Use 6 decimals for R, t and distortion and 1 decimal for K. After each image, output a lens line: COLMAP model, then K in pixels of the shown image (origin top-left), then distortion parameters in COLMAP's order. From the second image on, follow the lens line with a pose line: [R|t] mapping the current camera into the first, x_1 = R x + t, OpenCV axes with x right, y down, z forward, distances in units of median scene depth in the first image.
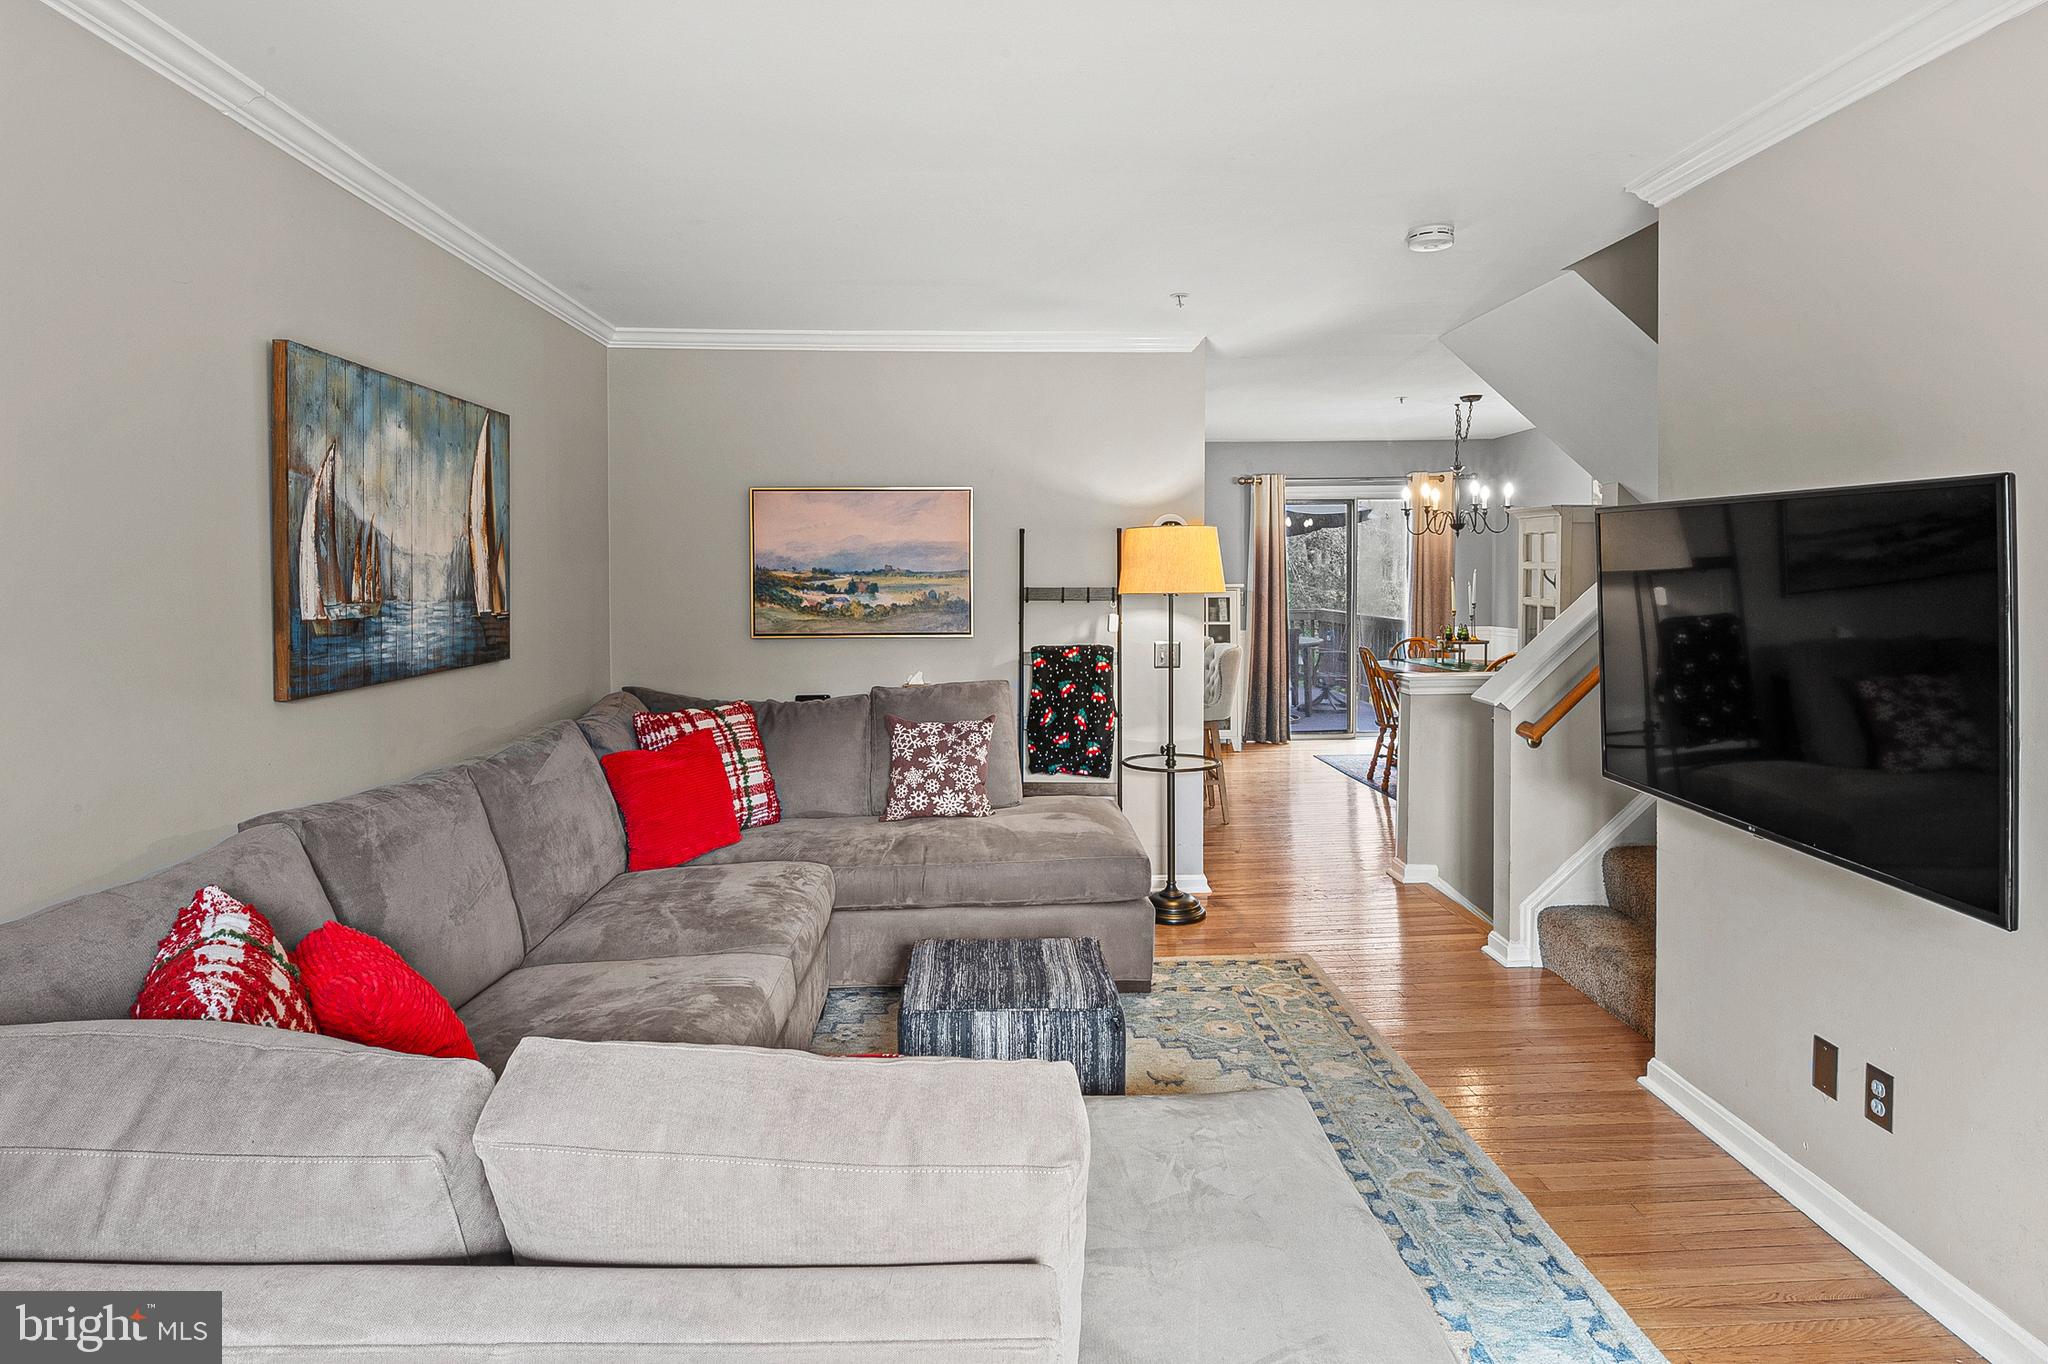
lens RADIAL K [[1109.8, 0, 1013.3], [0, 1109.8, 601.6], [0, 0, 1]] dist [-0.000185, -0.006754]
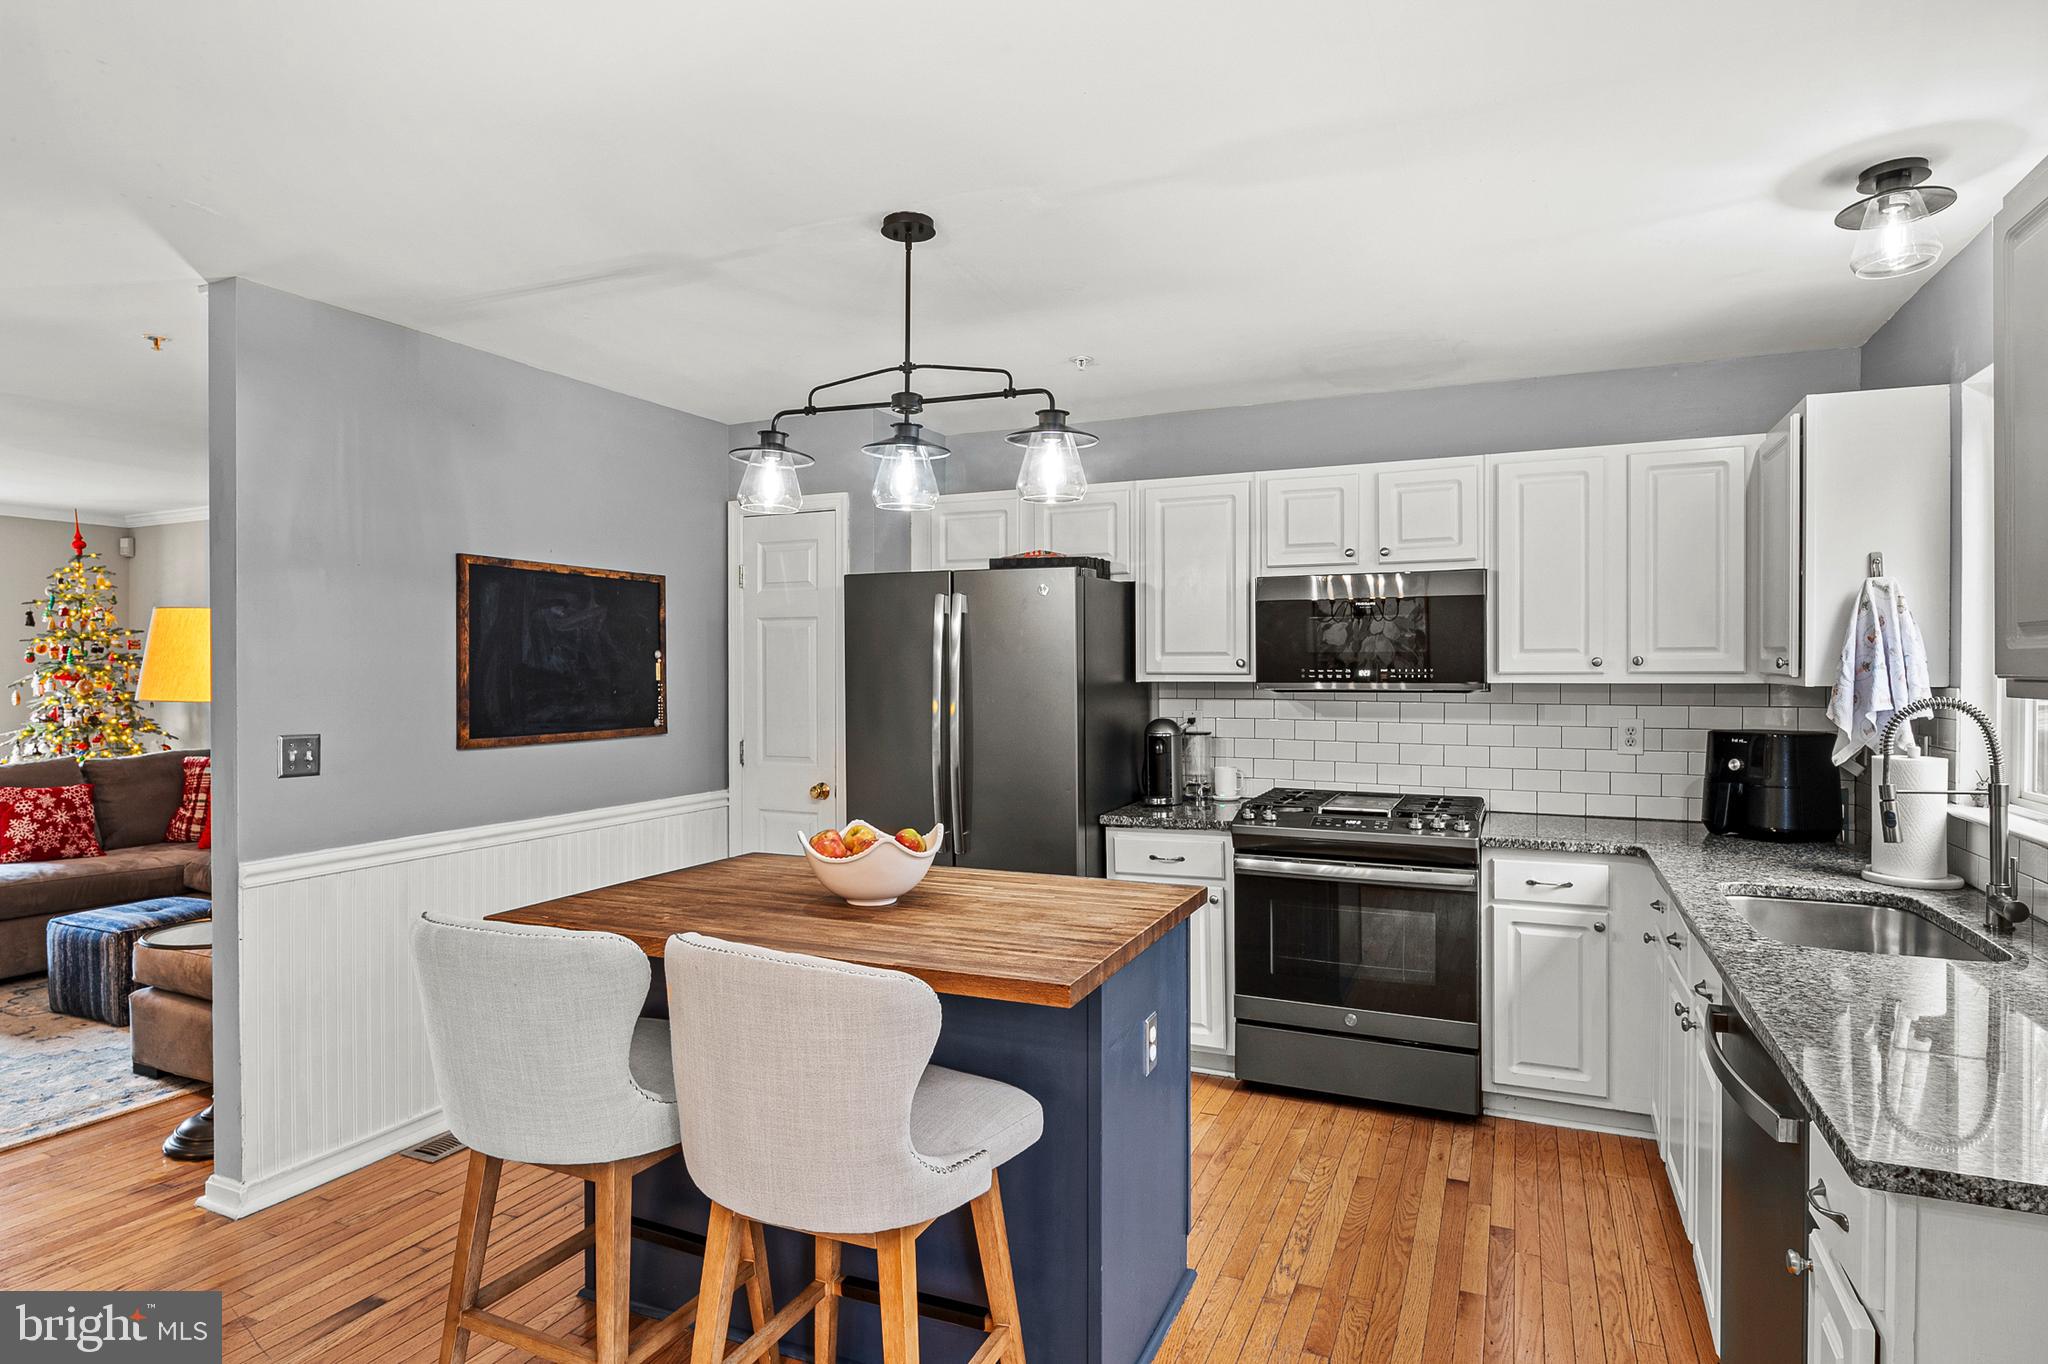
lens RADIAL K [[1109.8, 0, 1015.1], [0, 1109.8, 673.6], [0, 0, 1]] dist [-0.000185, -0.006754]
pose [[-0.443899, 0.009457, -0.896027, 0.705412], [-0.020881, 0.999564, 0.020894, -0.064335], [0.895834, 0.027984, -0.443508, 2.264070]]
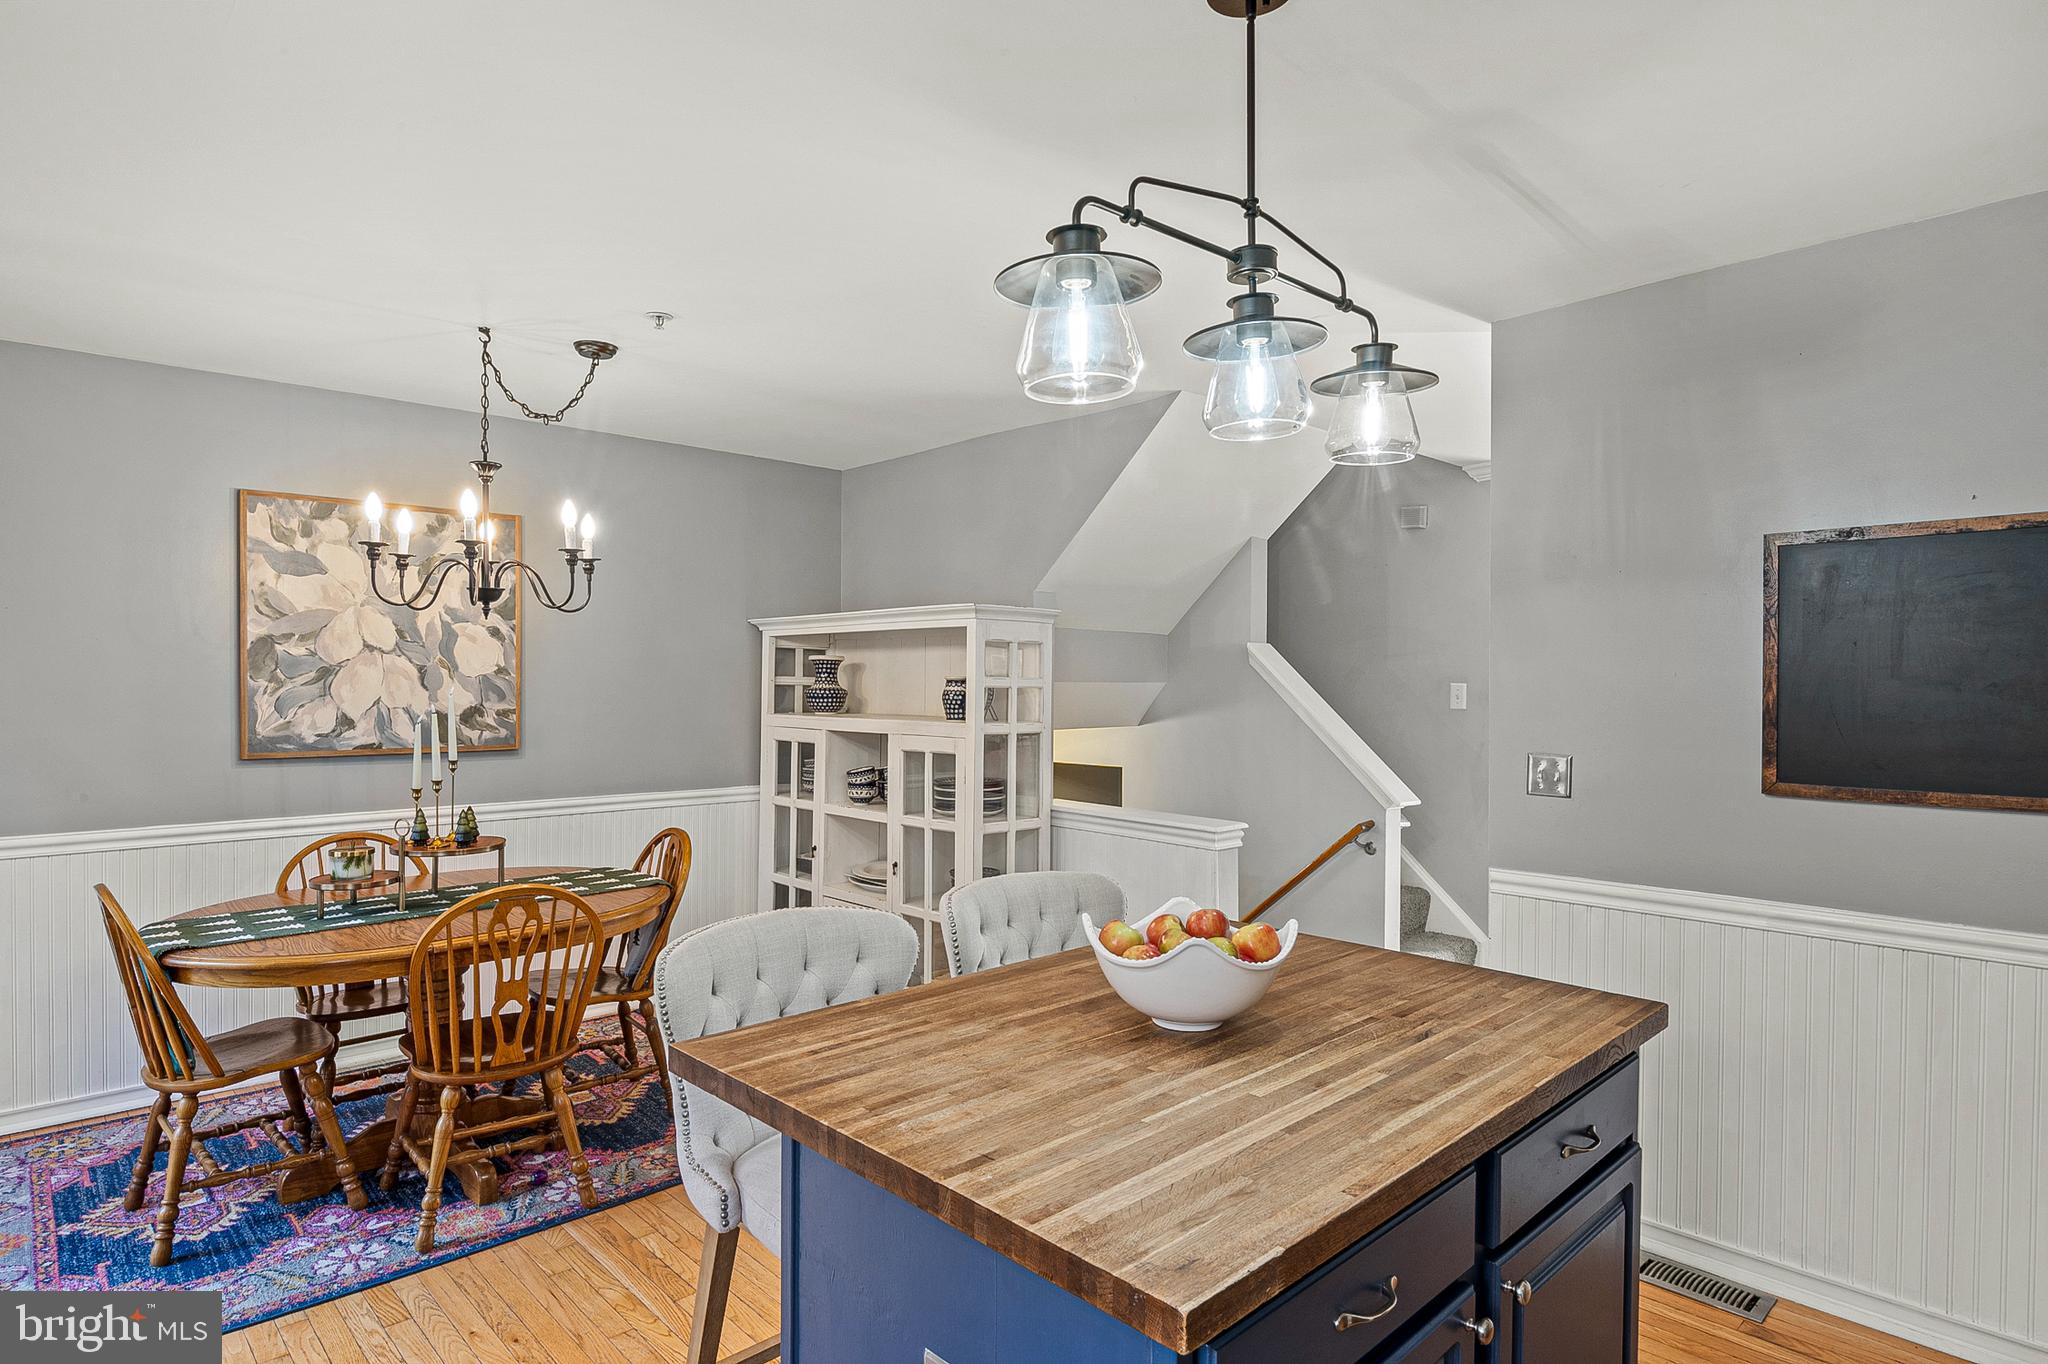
lens RADIAL K [[1109.8, 0, 1014.3], [0, 1109.8, 689.5], [0, 0, 1]] dist [-0.000185, -0.006754]
pose [[-0.660470, -0.000766, 0.750852, -0.188670], [0.022228, 0.999541, 0.020571, -0.063534], [-0.750523, 0.030277, -0.660150, 2.254980]]
